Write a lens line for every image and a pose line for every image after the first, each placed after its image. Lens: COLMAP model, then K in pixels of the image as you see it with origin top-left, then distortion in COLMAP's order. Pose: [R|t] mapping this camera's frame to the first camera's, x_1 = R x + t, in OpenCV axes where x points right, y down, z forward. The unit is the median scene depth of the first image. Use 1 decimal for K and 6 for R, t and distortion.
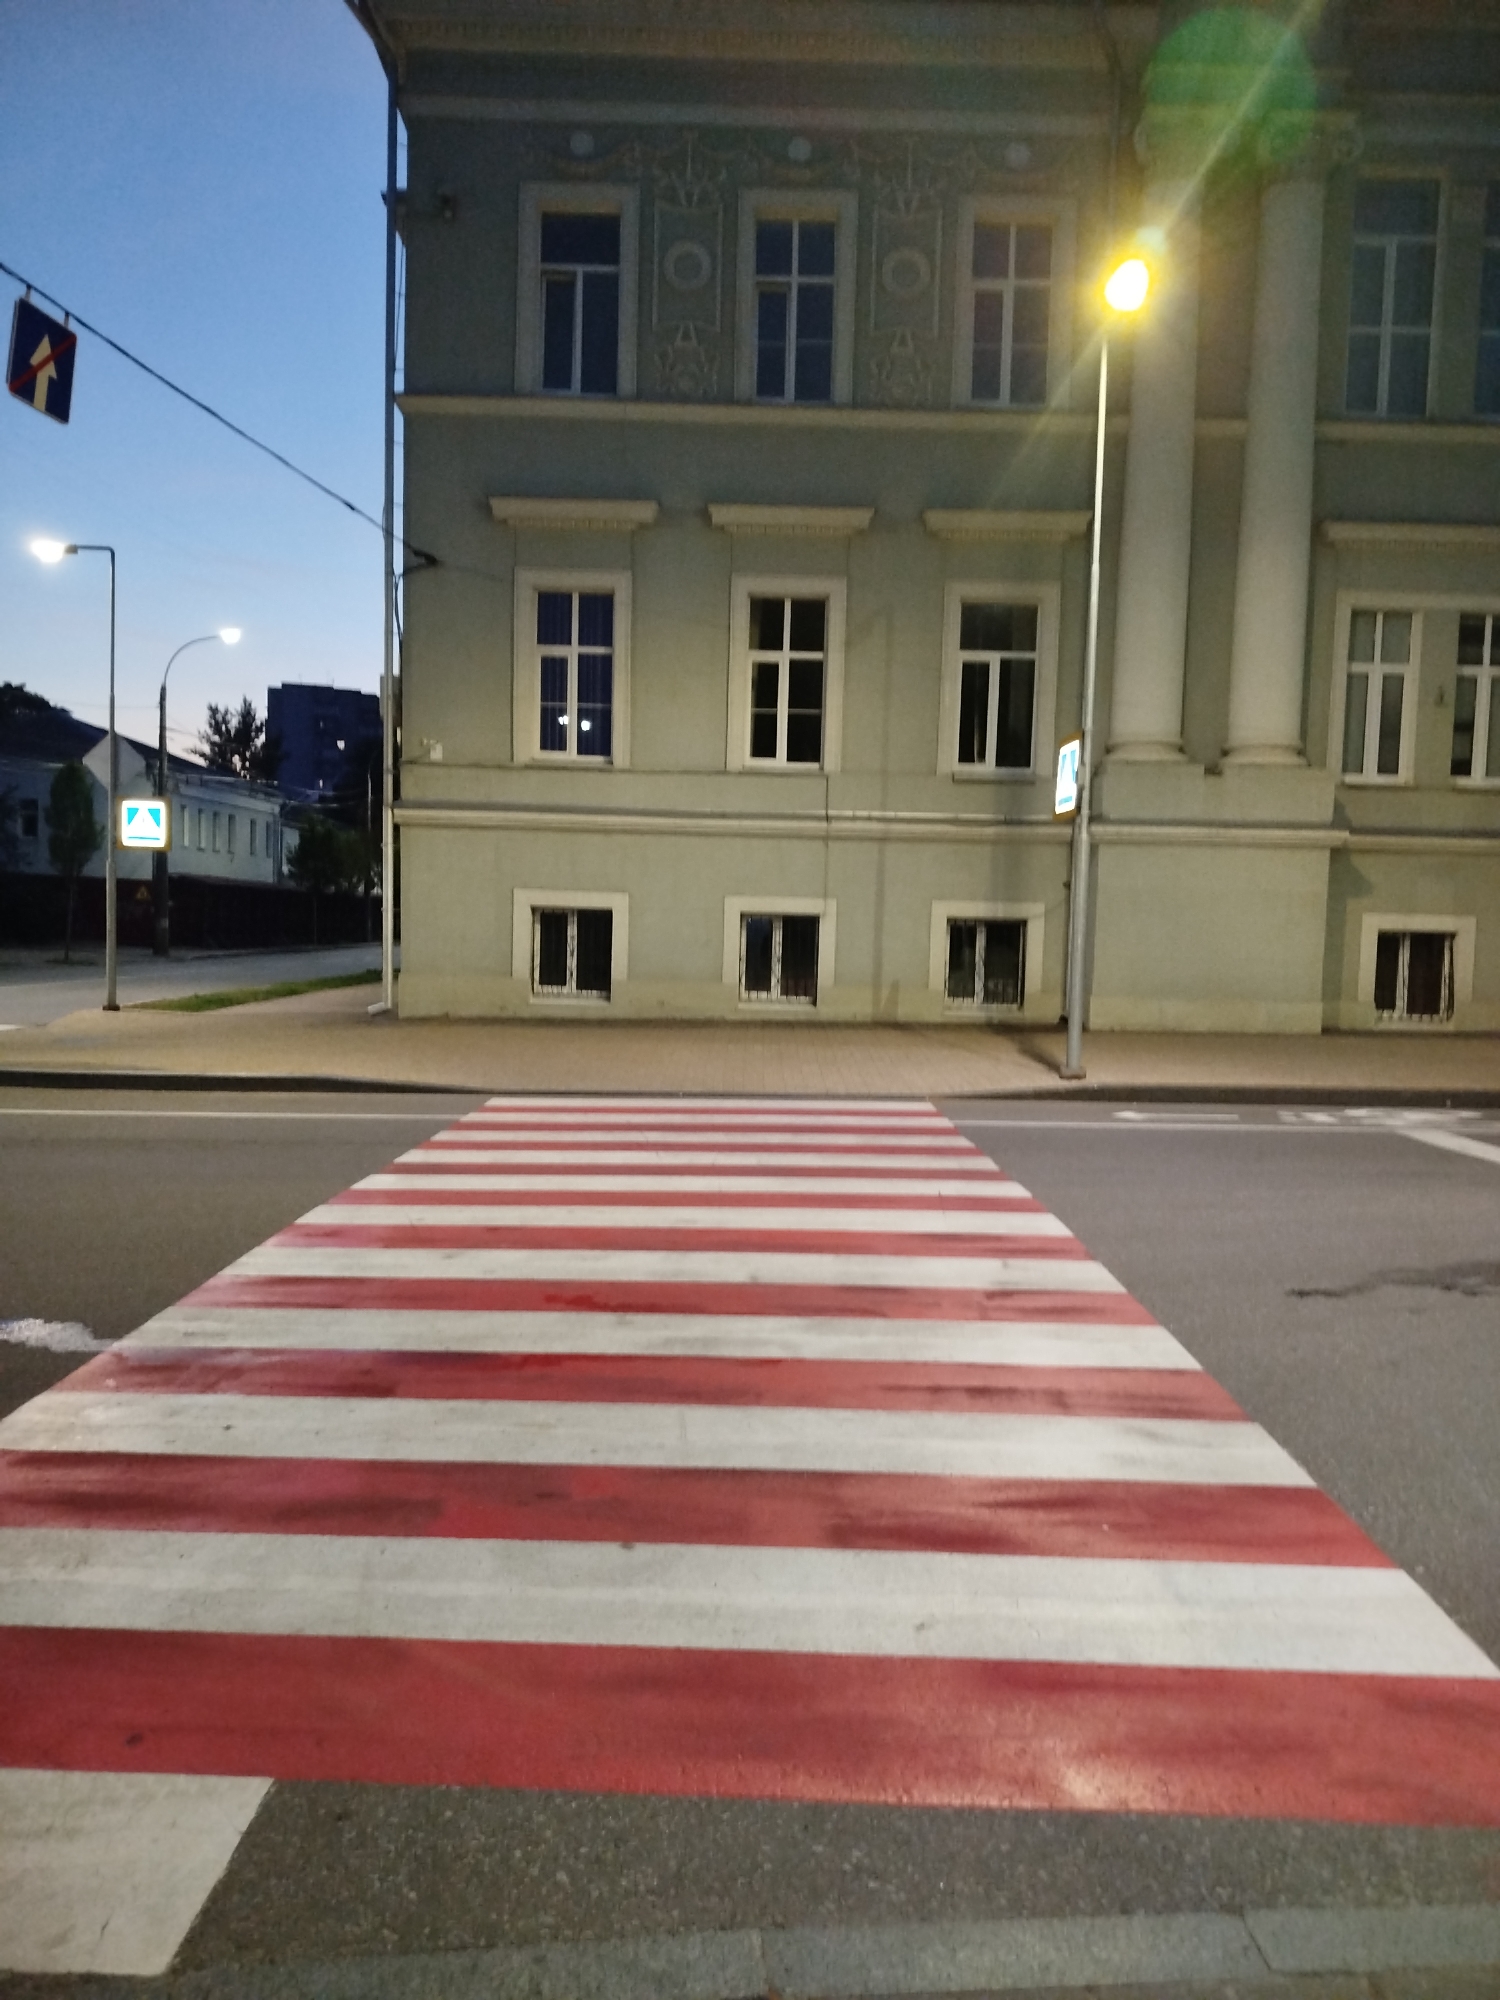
lens RADIAL K [[1400.8, 0, 745.5], [0, 1400.8, 1000.7], [0, 0, 1]] dist [0.041513, -0.006086]
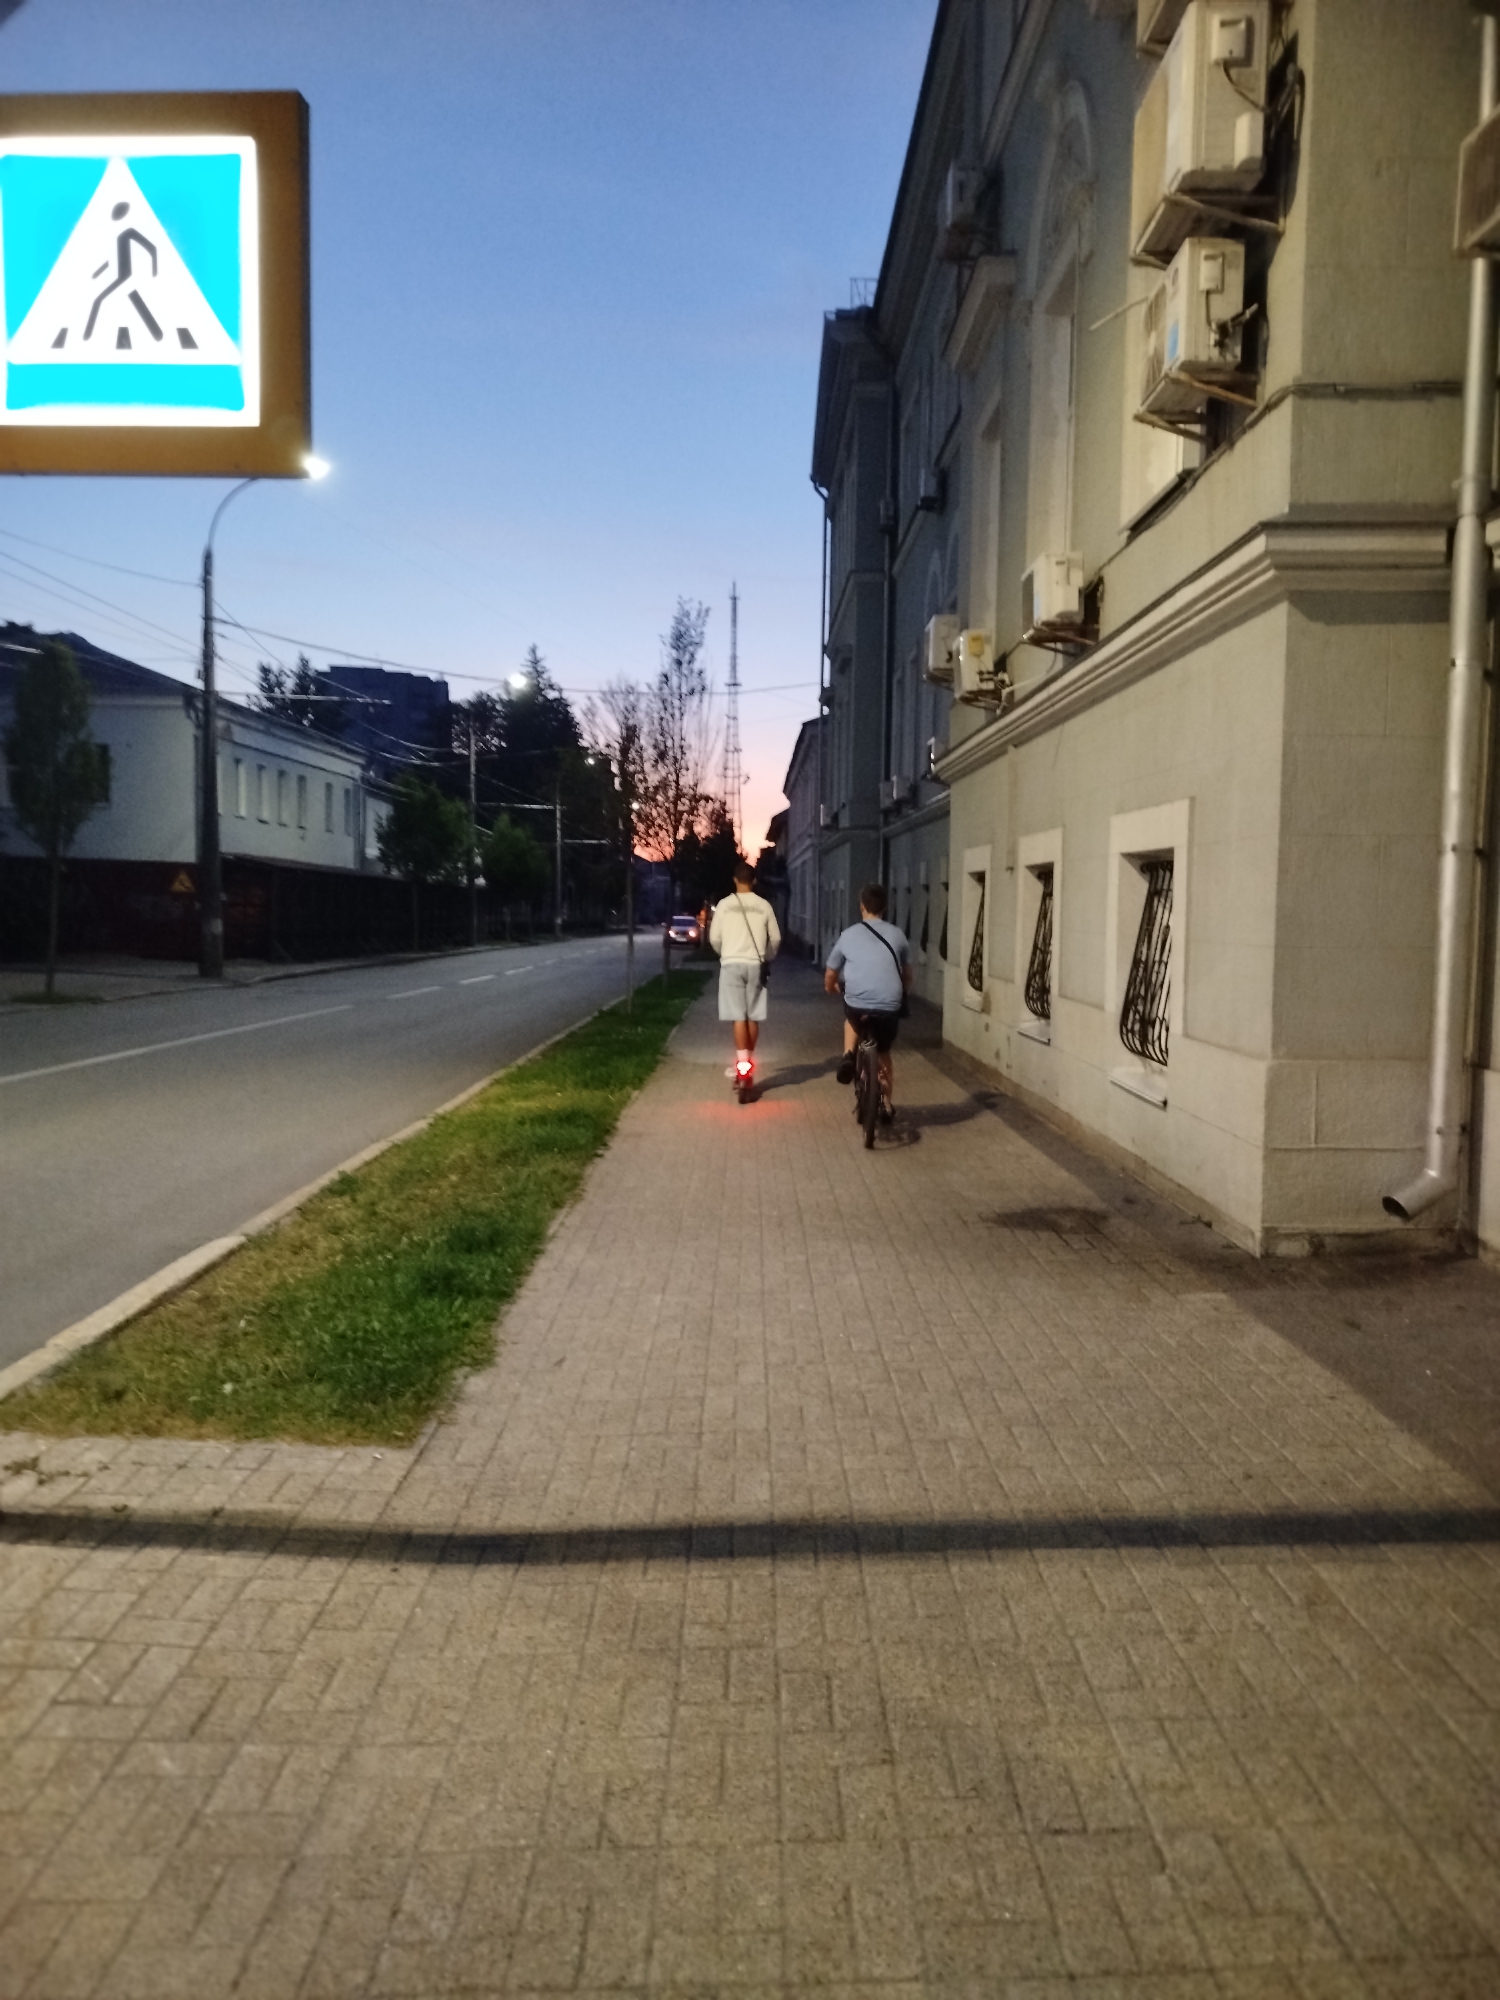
lens RADIAL K [[1400.8, 0, 758.6], [0, 1400.8, 999.5], [0, 0, 1]] dist [0.041513, -0.006086]
pose [[0.999745, -0.011160, -0.019613, -0.114873], [0.011237, 0.999930, 0.003788, -0.015650], [0.019569, -0.004008, 0.999800, 0.273879]]
